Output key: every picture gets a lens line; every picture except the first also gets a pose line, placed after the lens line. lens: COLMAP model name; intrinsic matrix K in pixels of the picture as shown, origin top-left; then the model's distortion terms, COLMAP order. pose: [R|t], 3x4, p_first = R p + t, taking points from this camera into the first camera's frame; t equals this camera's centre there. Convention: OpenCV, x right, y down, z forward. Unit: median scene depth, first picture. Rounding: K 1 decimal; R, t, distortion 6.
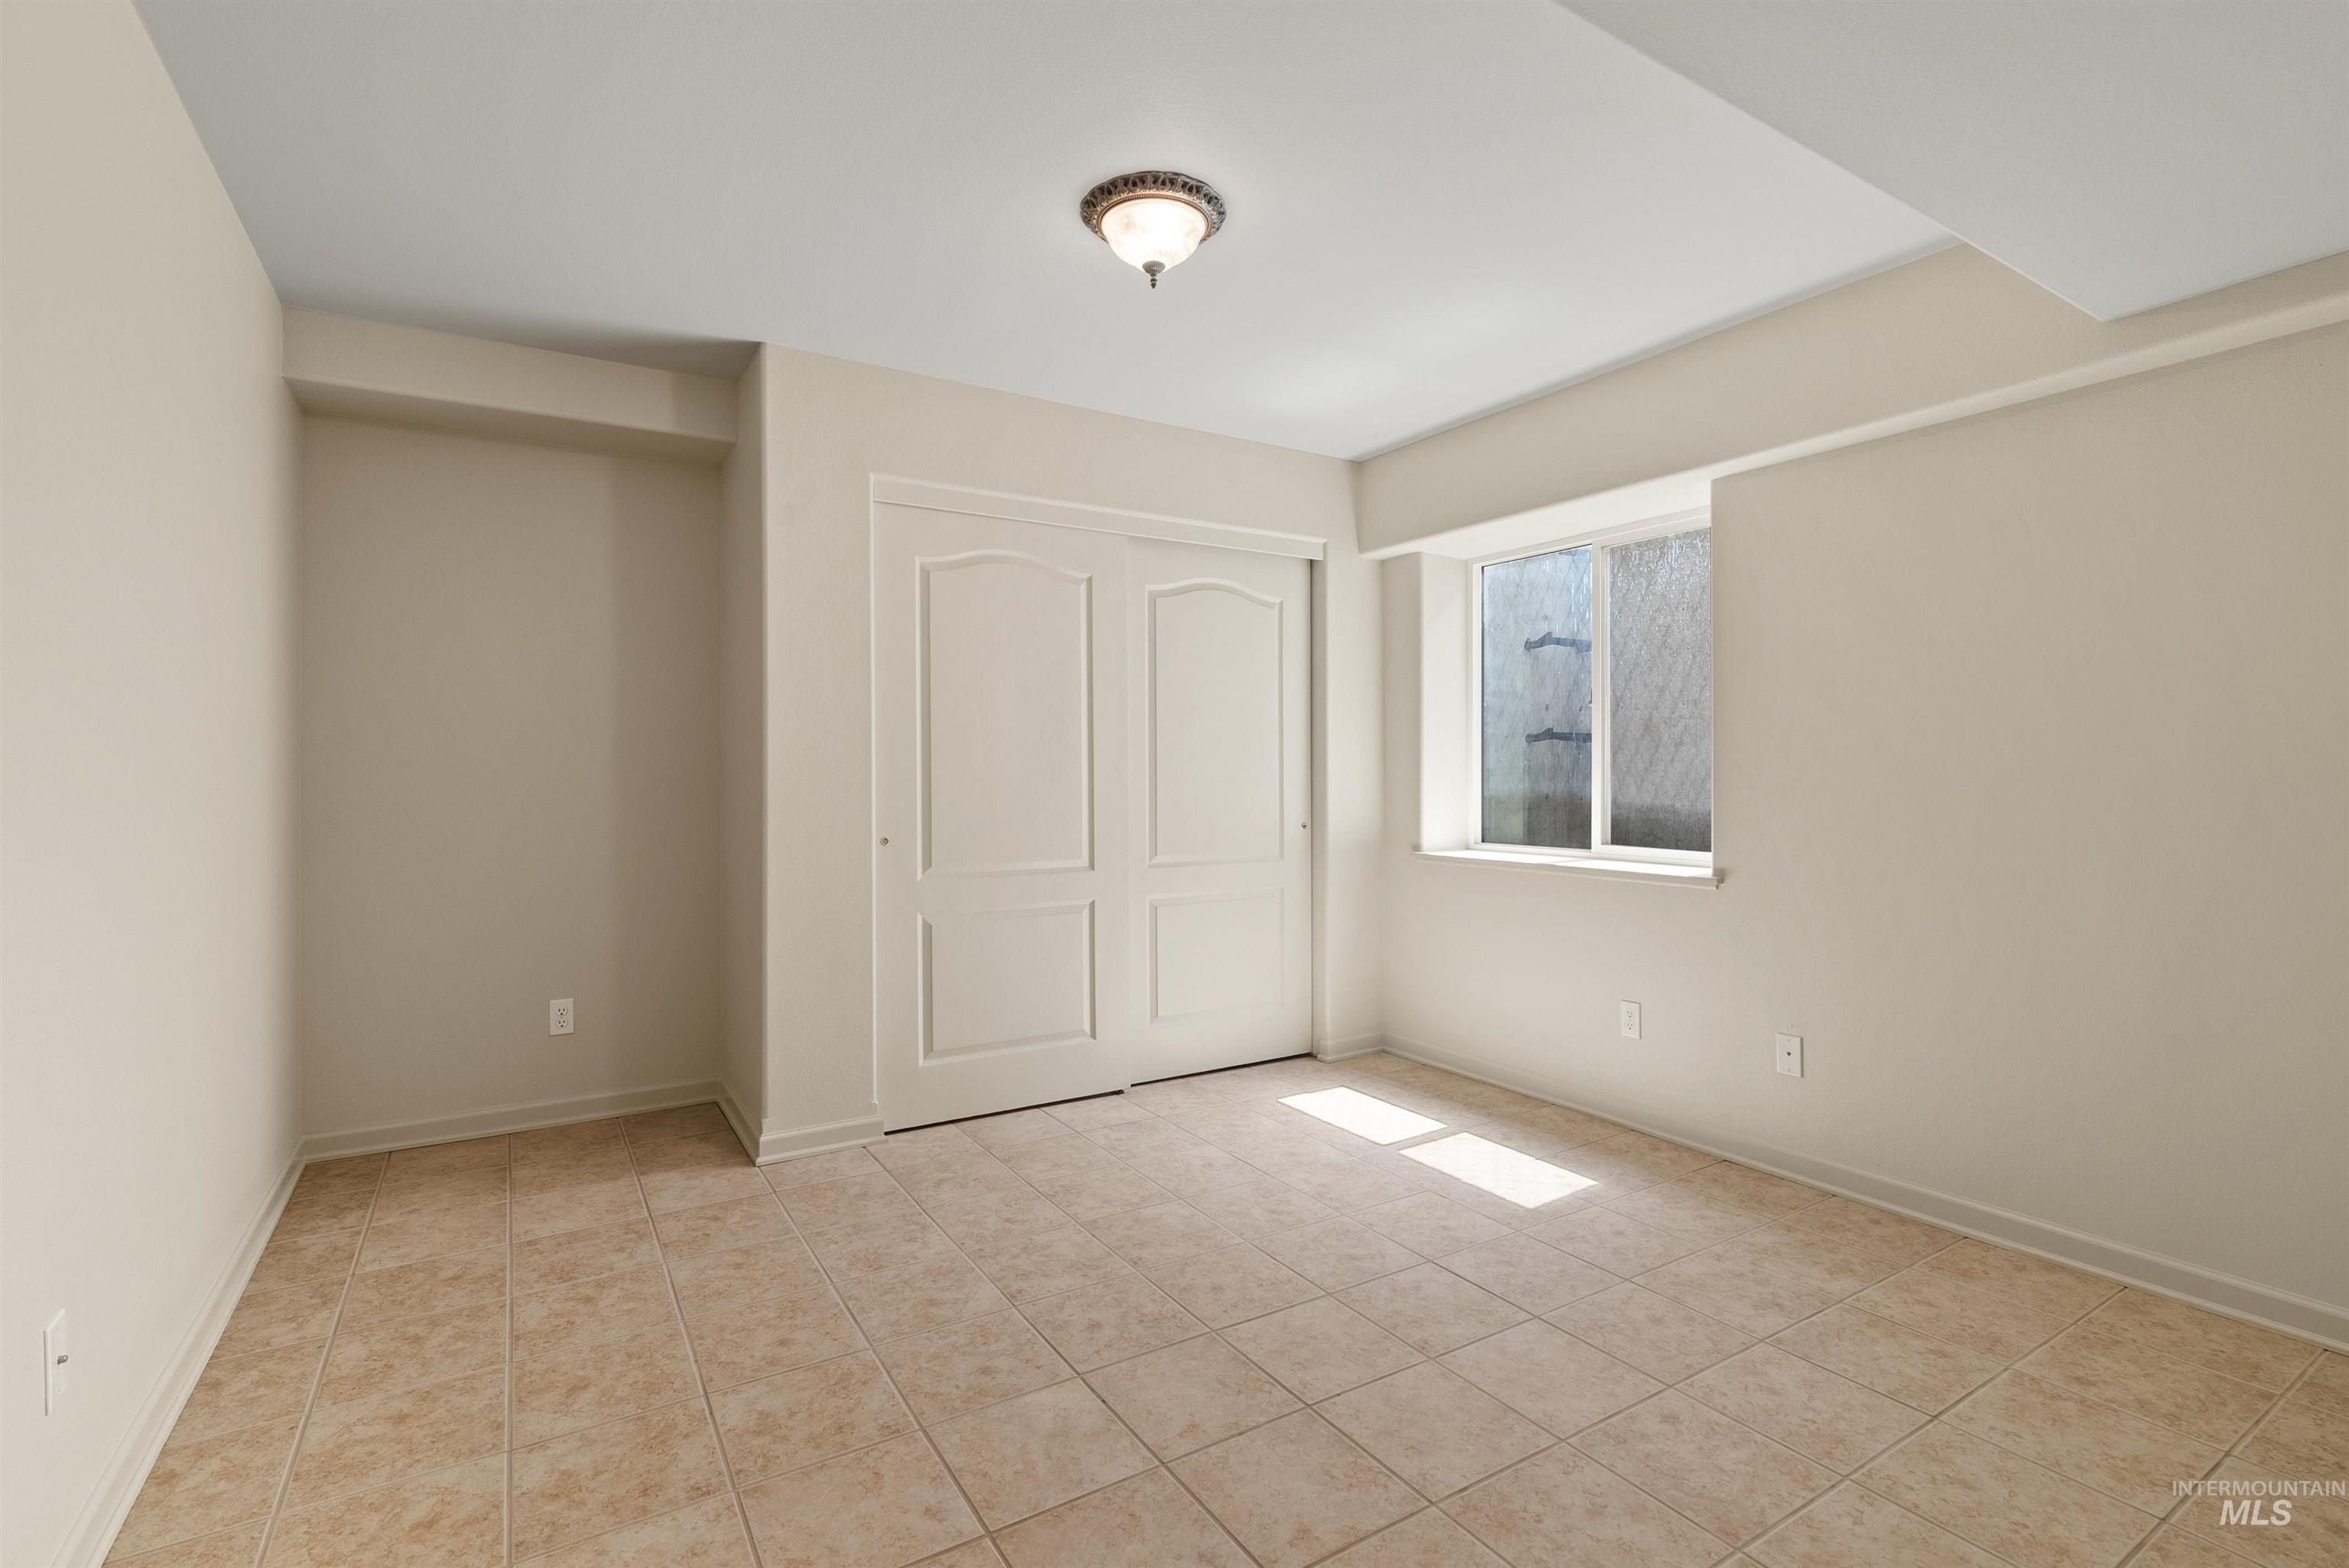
lens RADIAL K [[1076.3, 0, 1180.0], [0, 1076.3, 791.8], [0, 0, 1]] dist [-0.004916, 0.000321]
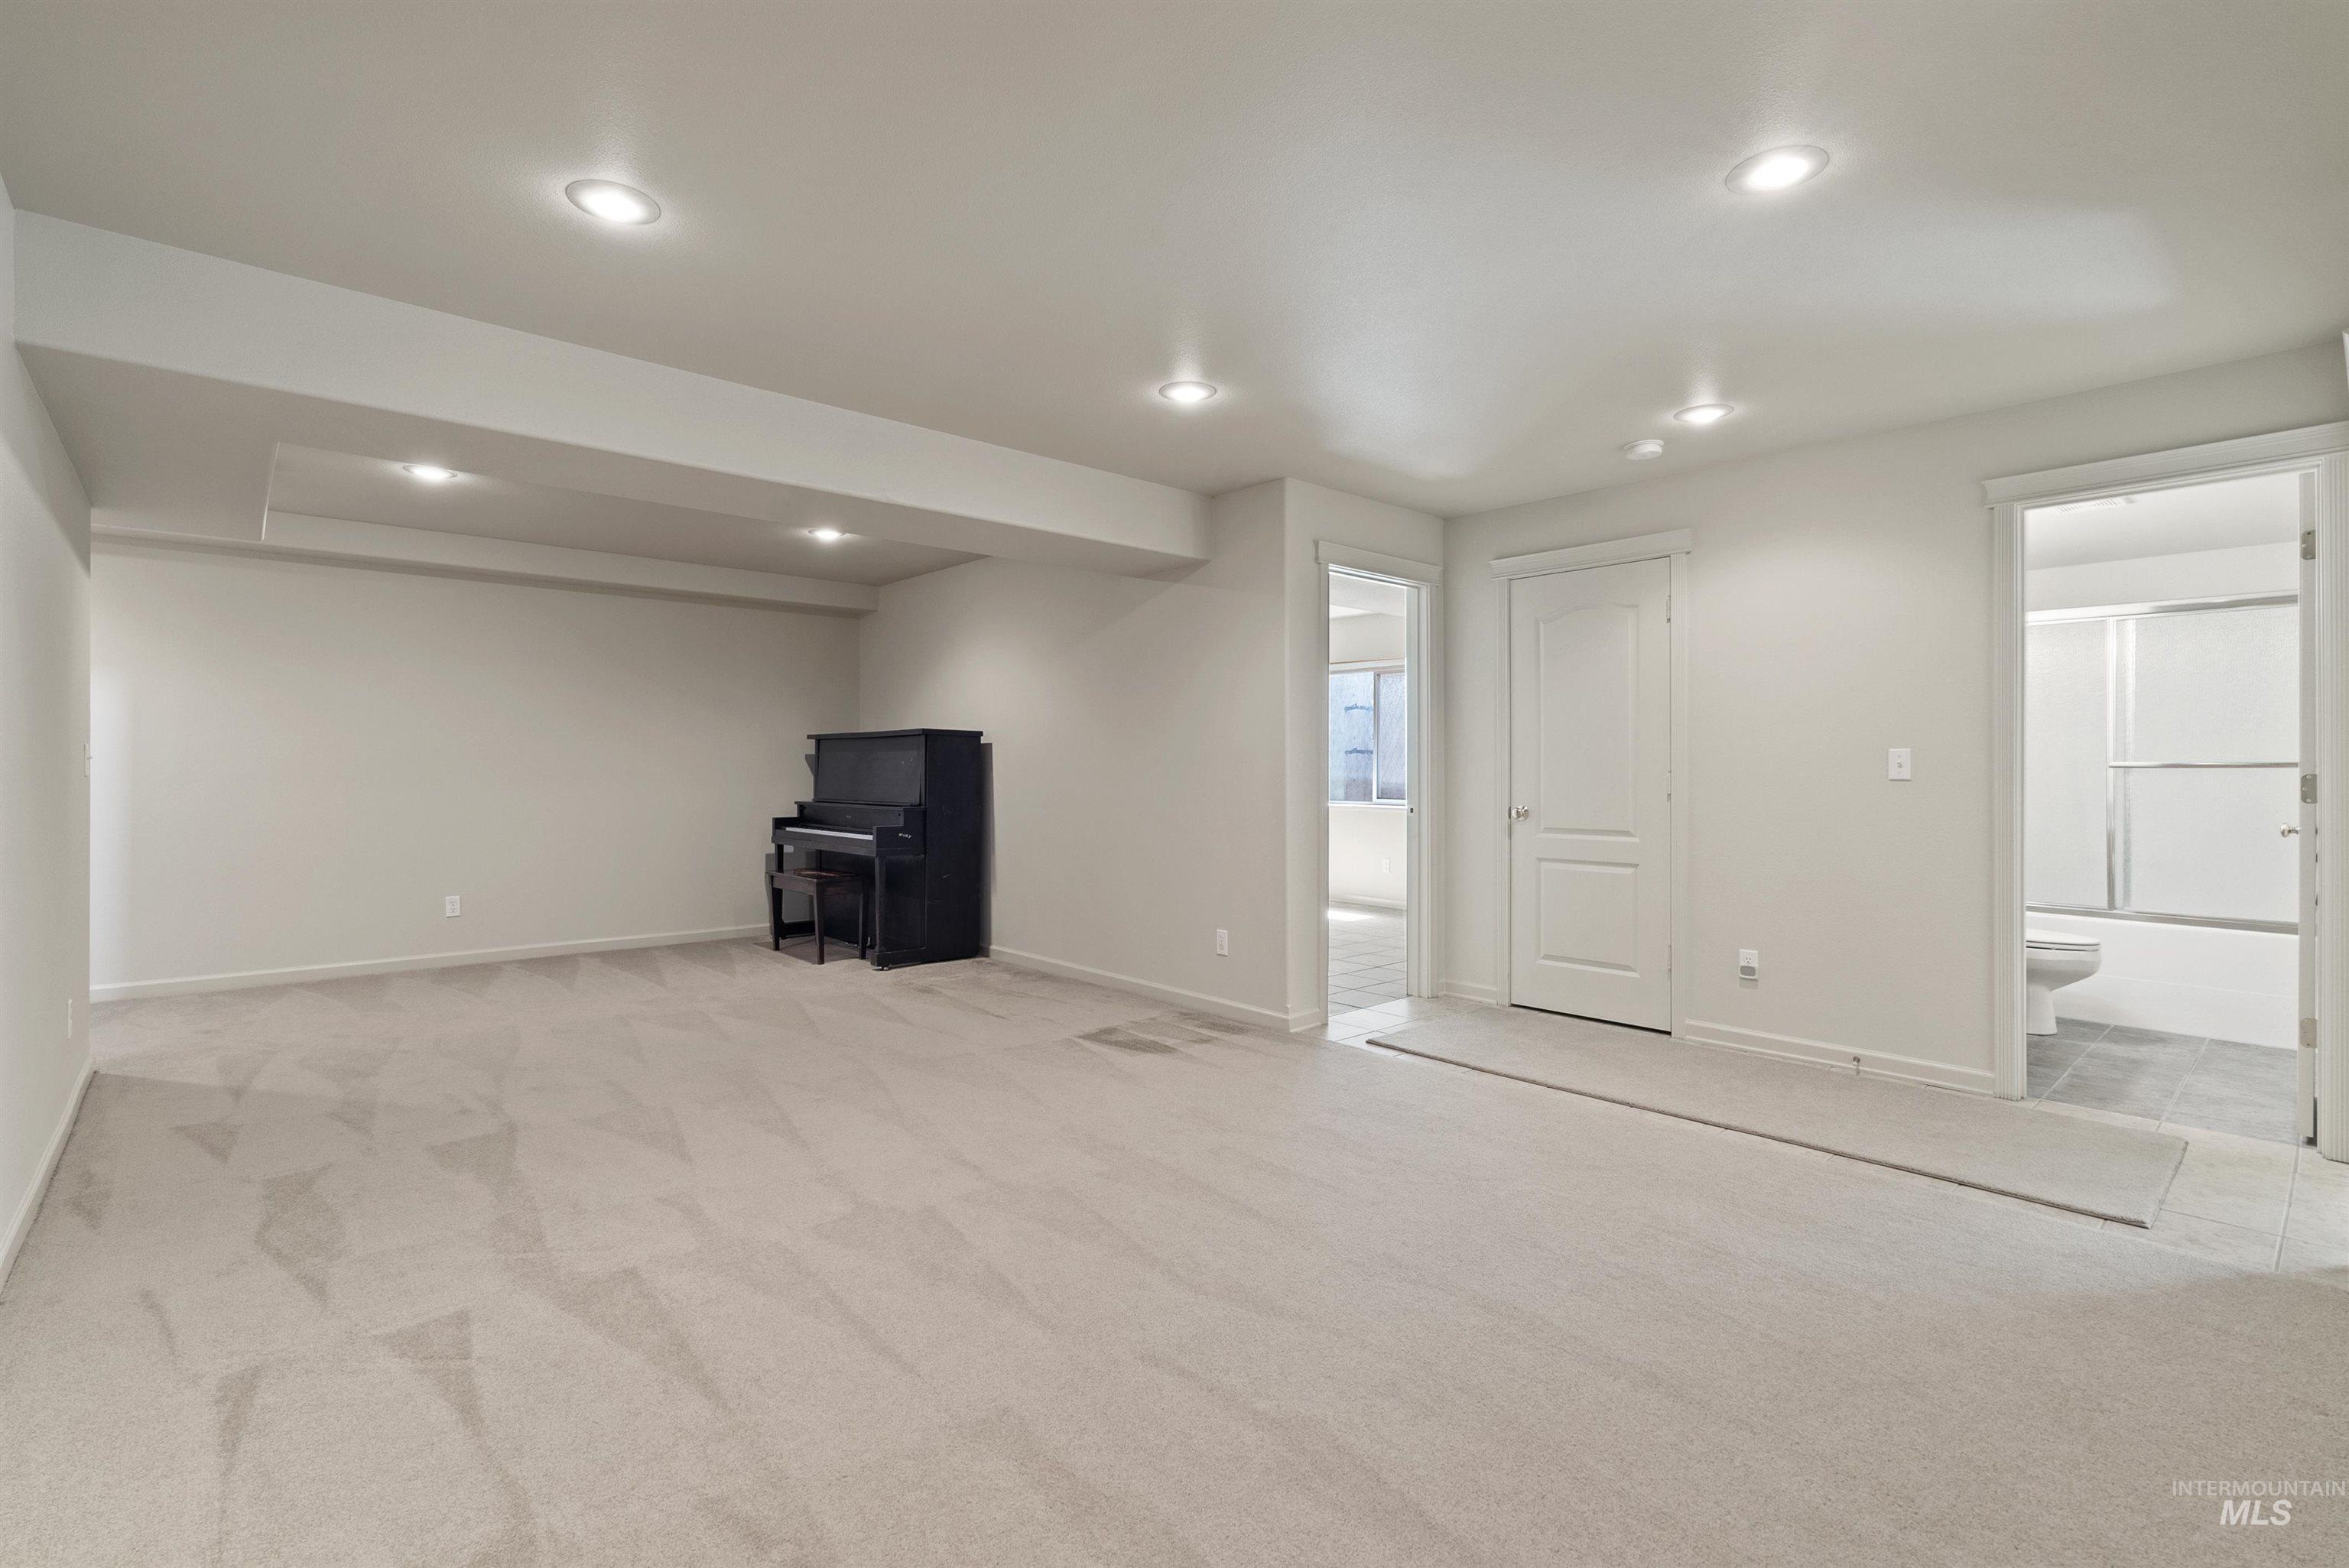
lens RADIAL K [[1076.3, 0, 1172.5], [0, 1076.3, 772.1], [0, 0, 1]] dist [-0.004916, 0.000321]
pose [[0.985768, -0.001734, 0.168103, -0.385631], [0.000011, 0.999947, 0.010247, -0.032912], [-0.168112, -0.010099, 0.985716, -1.077807]]
